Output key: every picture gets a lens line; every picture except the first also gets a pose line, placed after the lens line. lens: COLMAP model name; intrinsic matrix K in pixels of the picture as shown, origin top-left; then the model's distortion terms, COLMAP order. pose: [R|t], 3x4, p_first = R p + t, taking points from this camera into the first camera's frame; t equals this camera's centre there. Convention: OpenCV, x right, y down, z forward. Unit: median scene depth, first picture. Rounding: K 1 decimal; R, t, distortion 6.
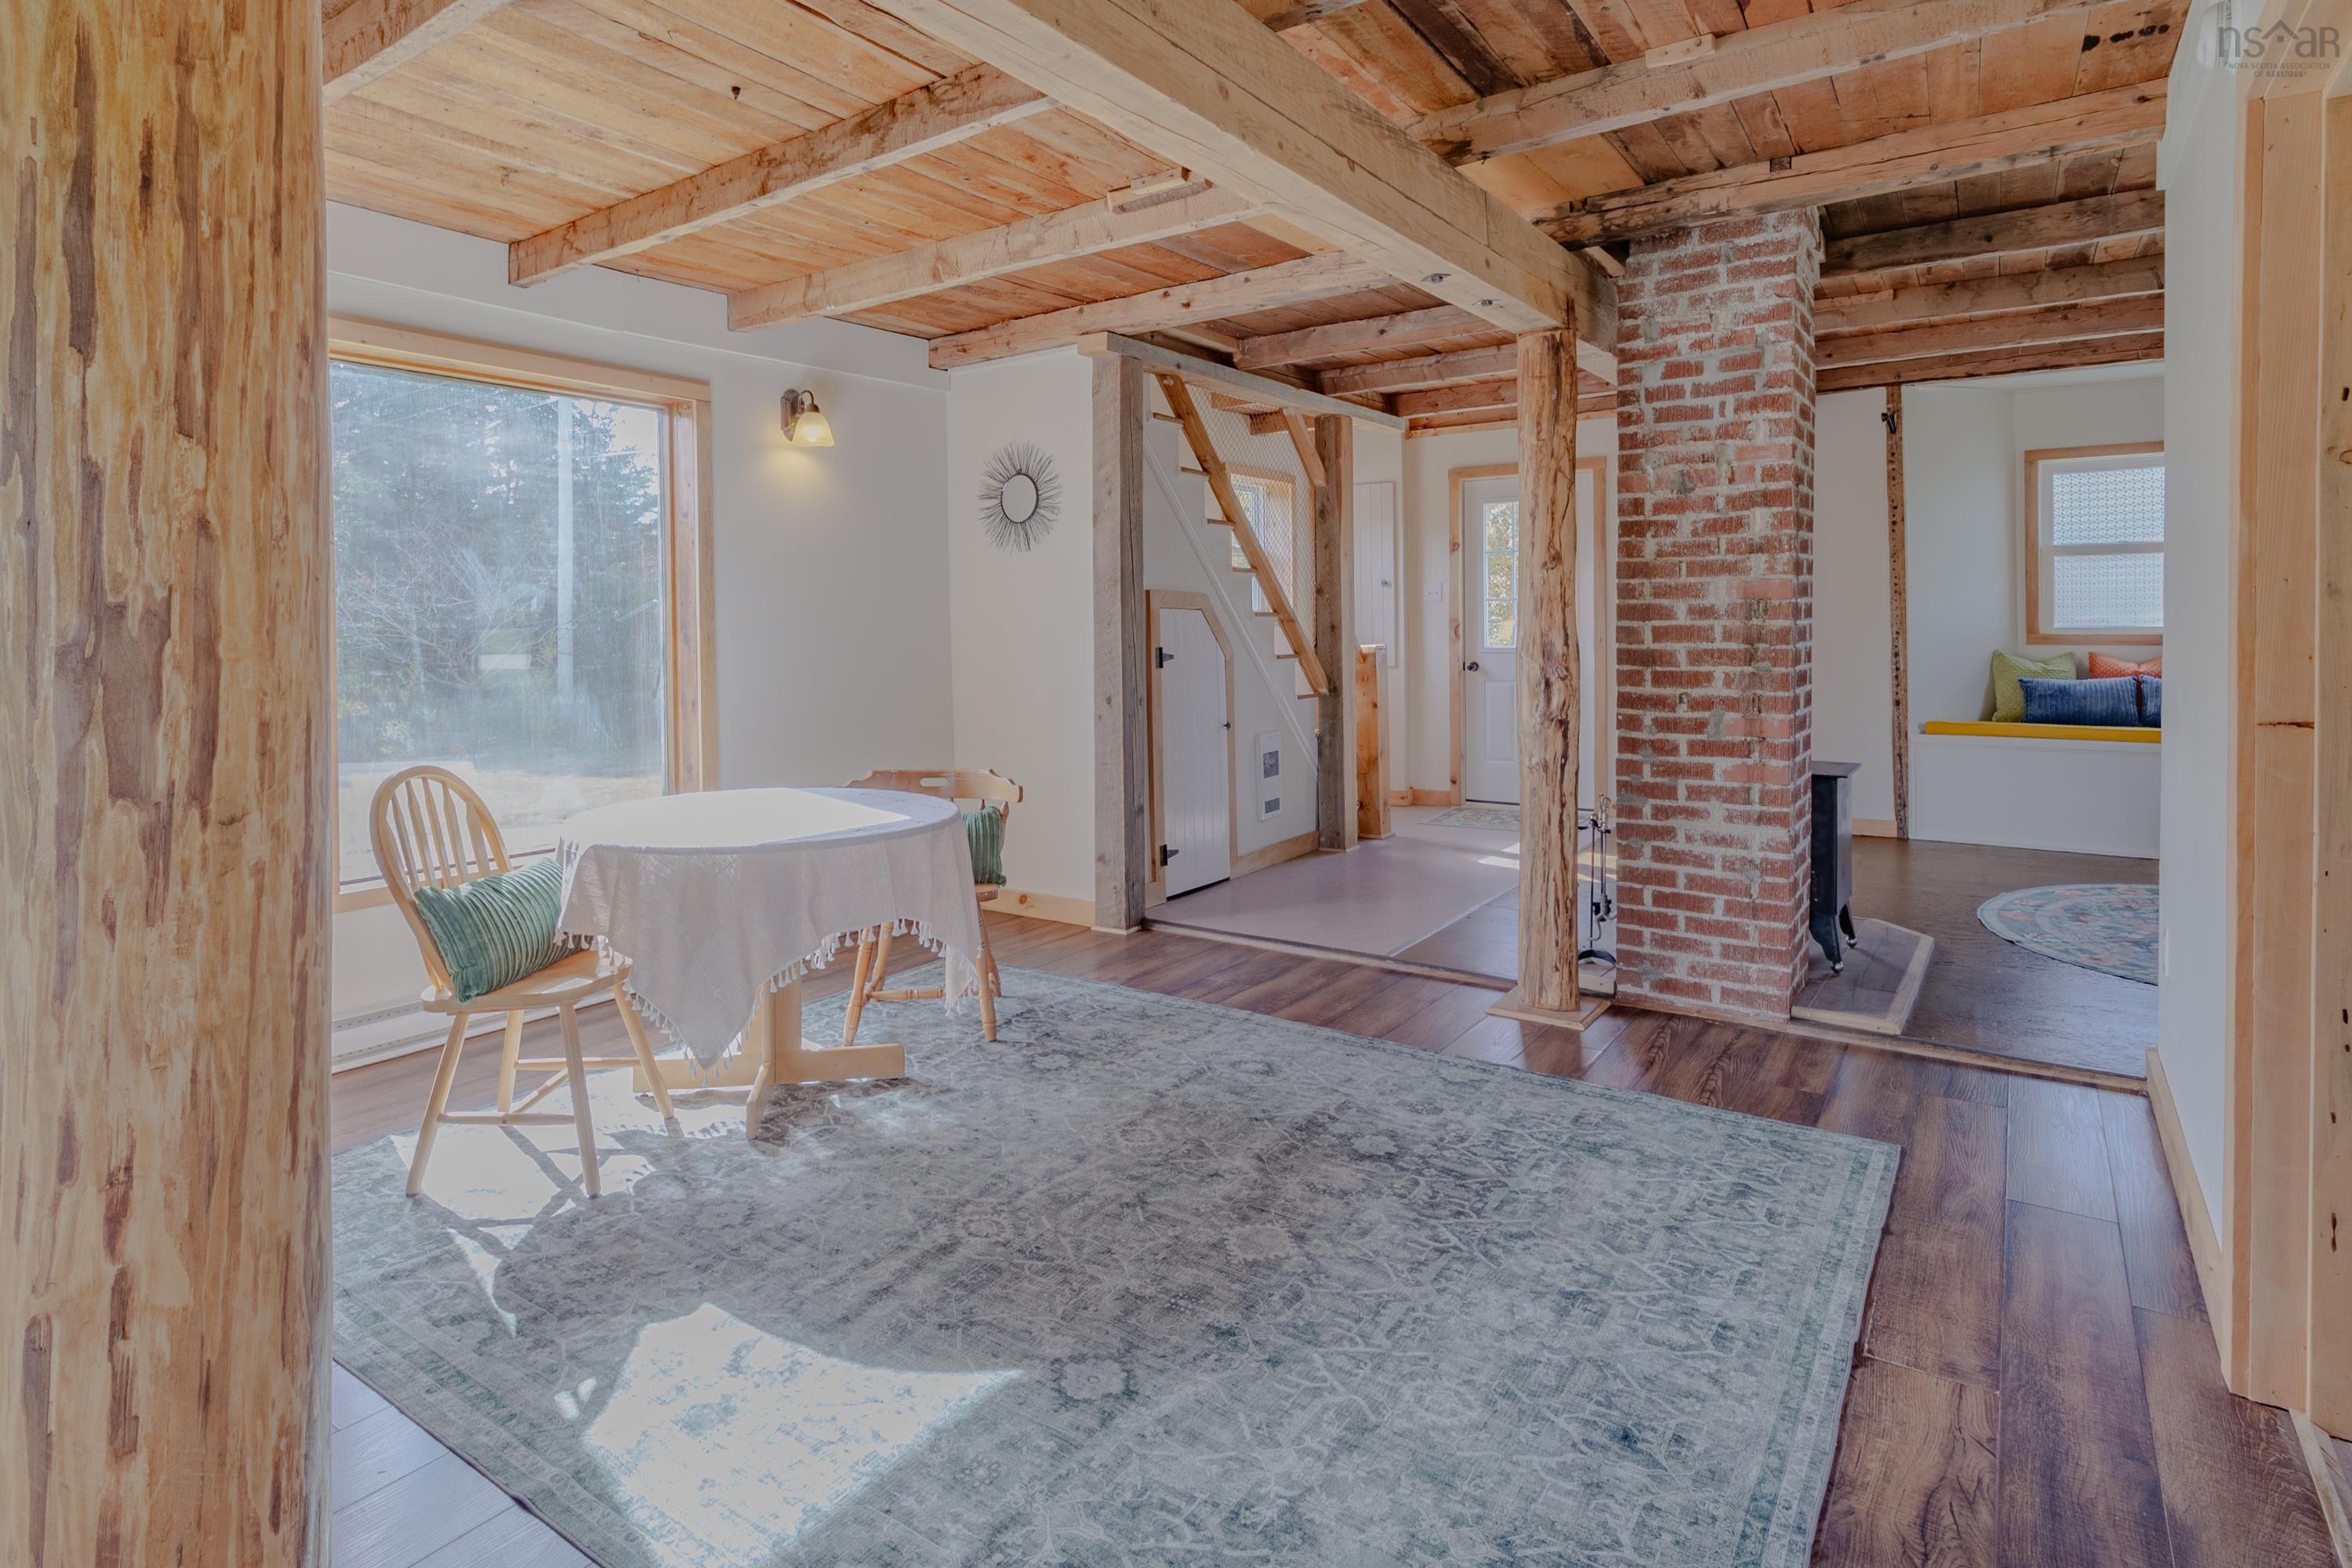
lens RADIAL K [[1212.1, 0, 1173.6], [0, 1212.1, 706.8], [0, 0, 1]] dist [0.000753, -0.000870]
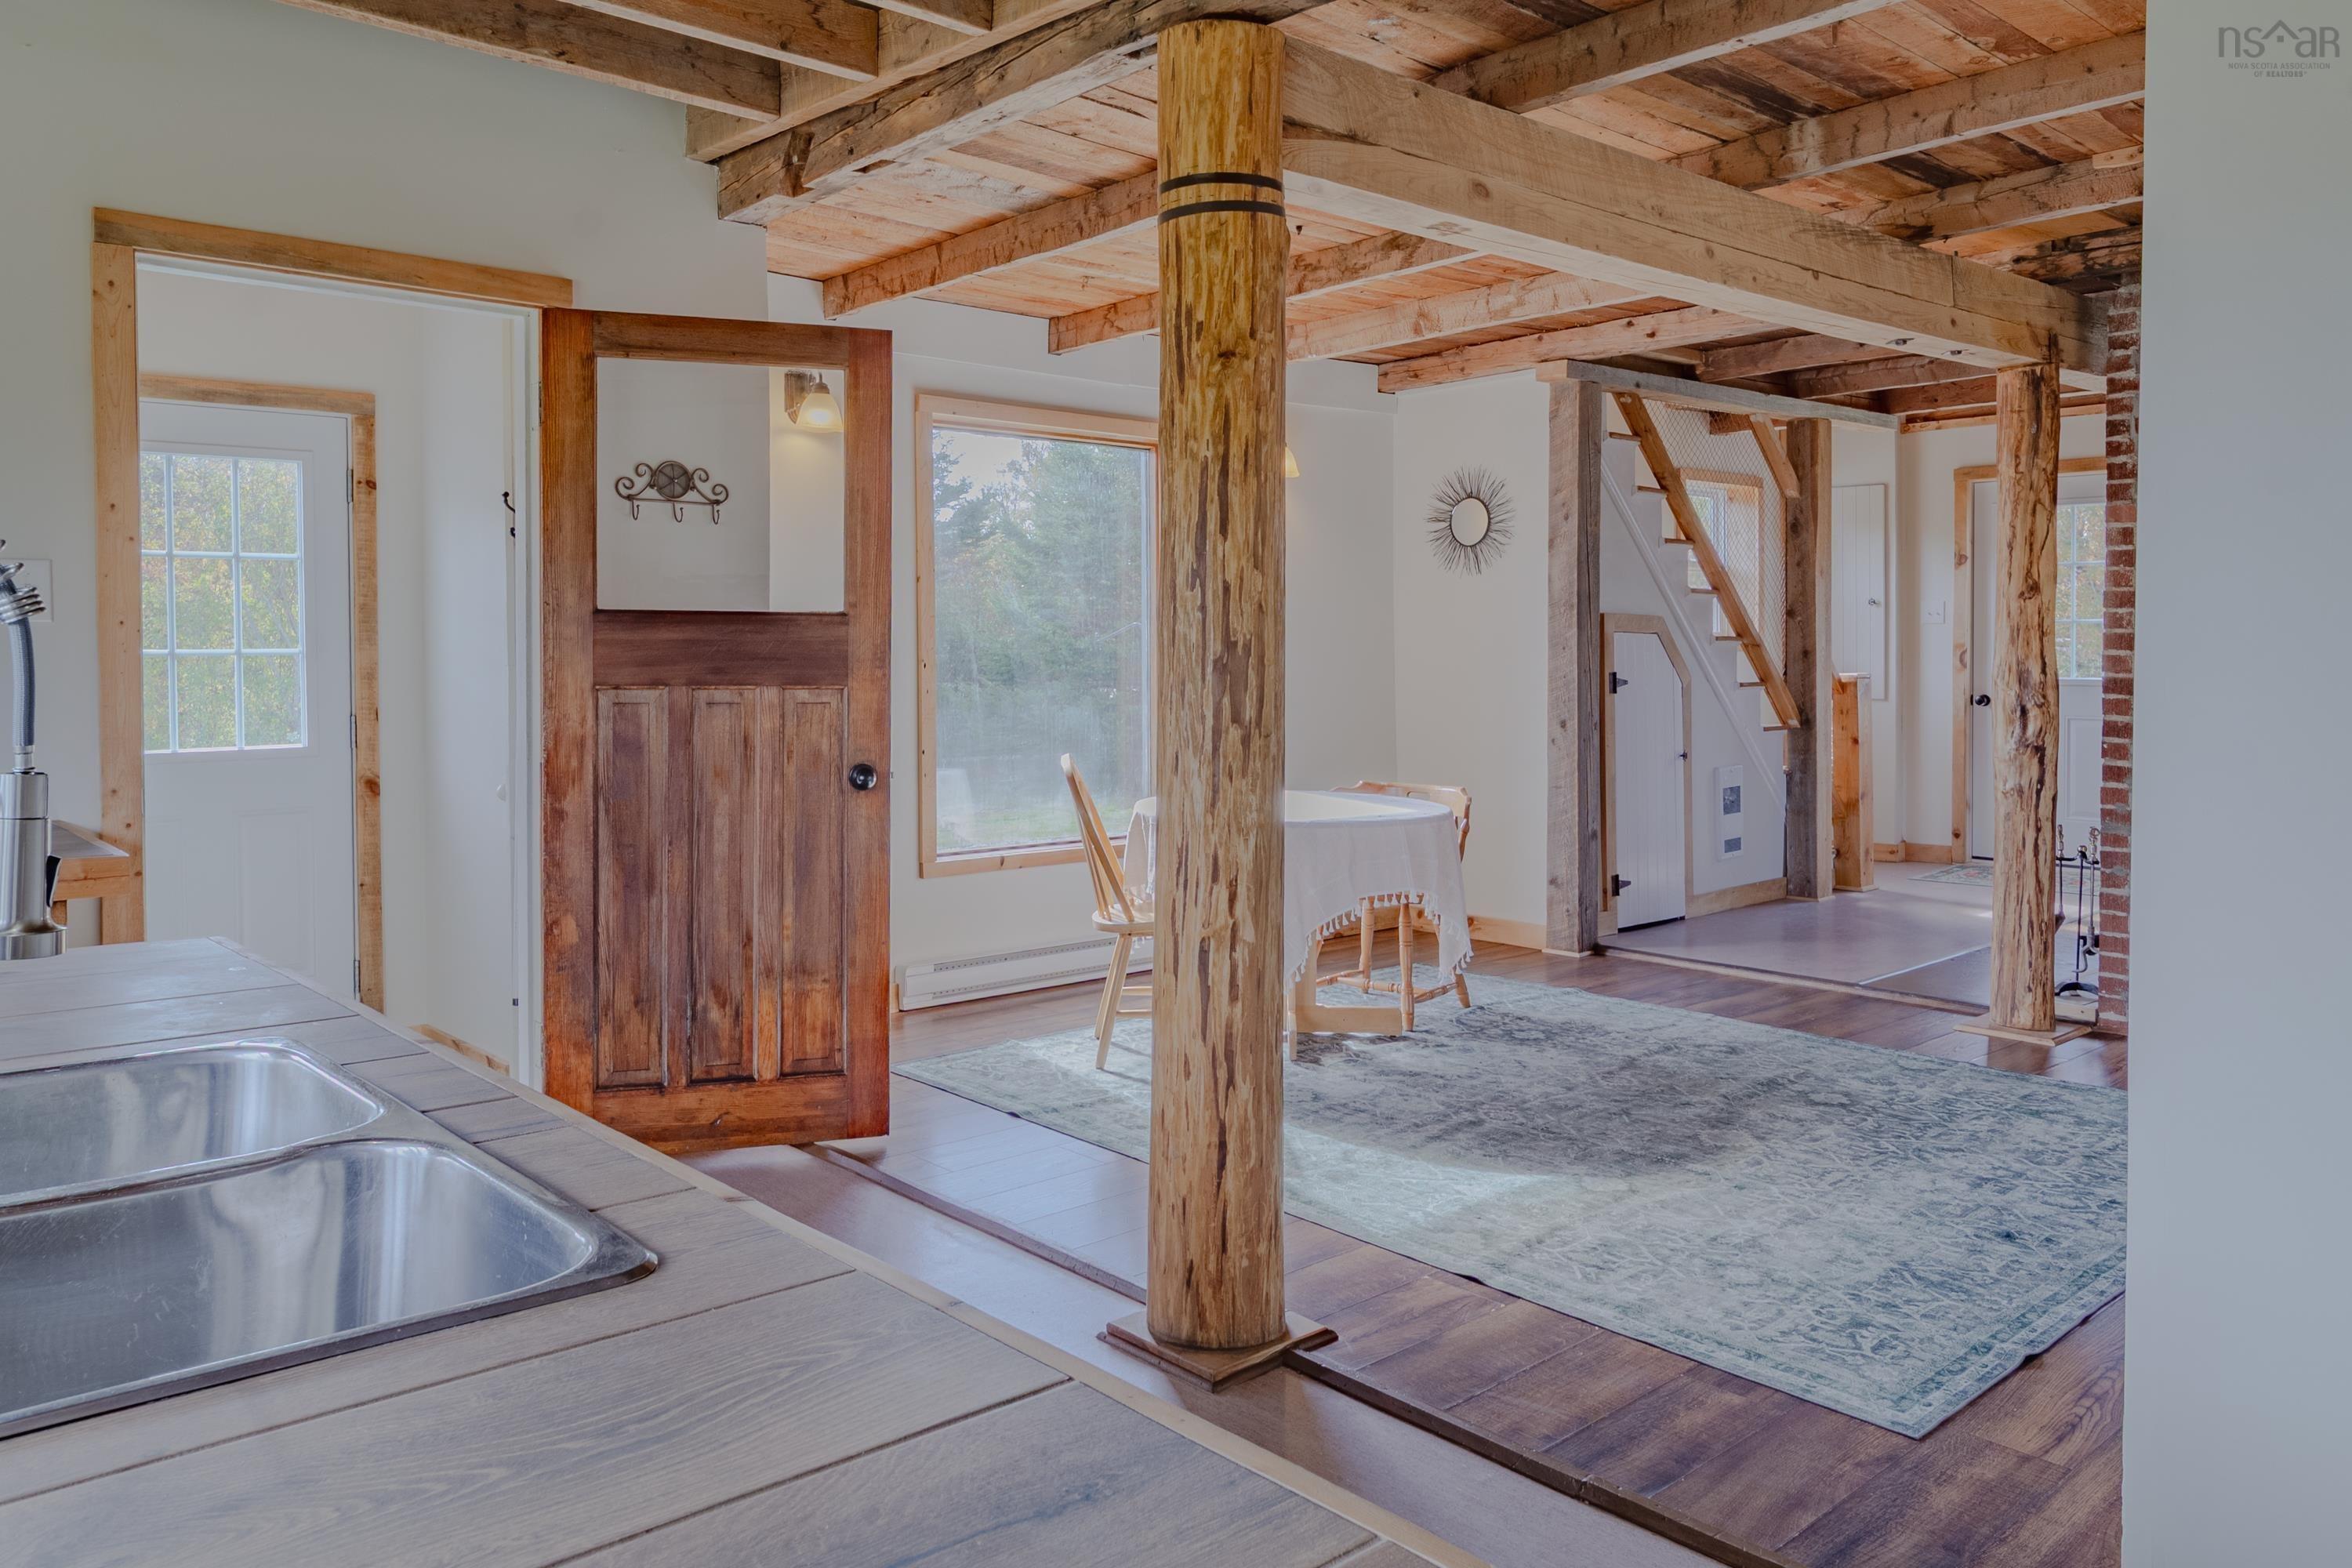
lens RADIAL K [[1675.0, 0, 1134.3], [0, 1675.0, 691.7], [0, 0, 1]] dist [-0.000263, 0.003190]
pose [[0.966927, 0.014927, -0.254614, -0.056027], [-0.024878, 0.999045, -0.035908, 0.033529], [0.253835, 0.041055, 0.966376, -0.545418]]
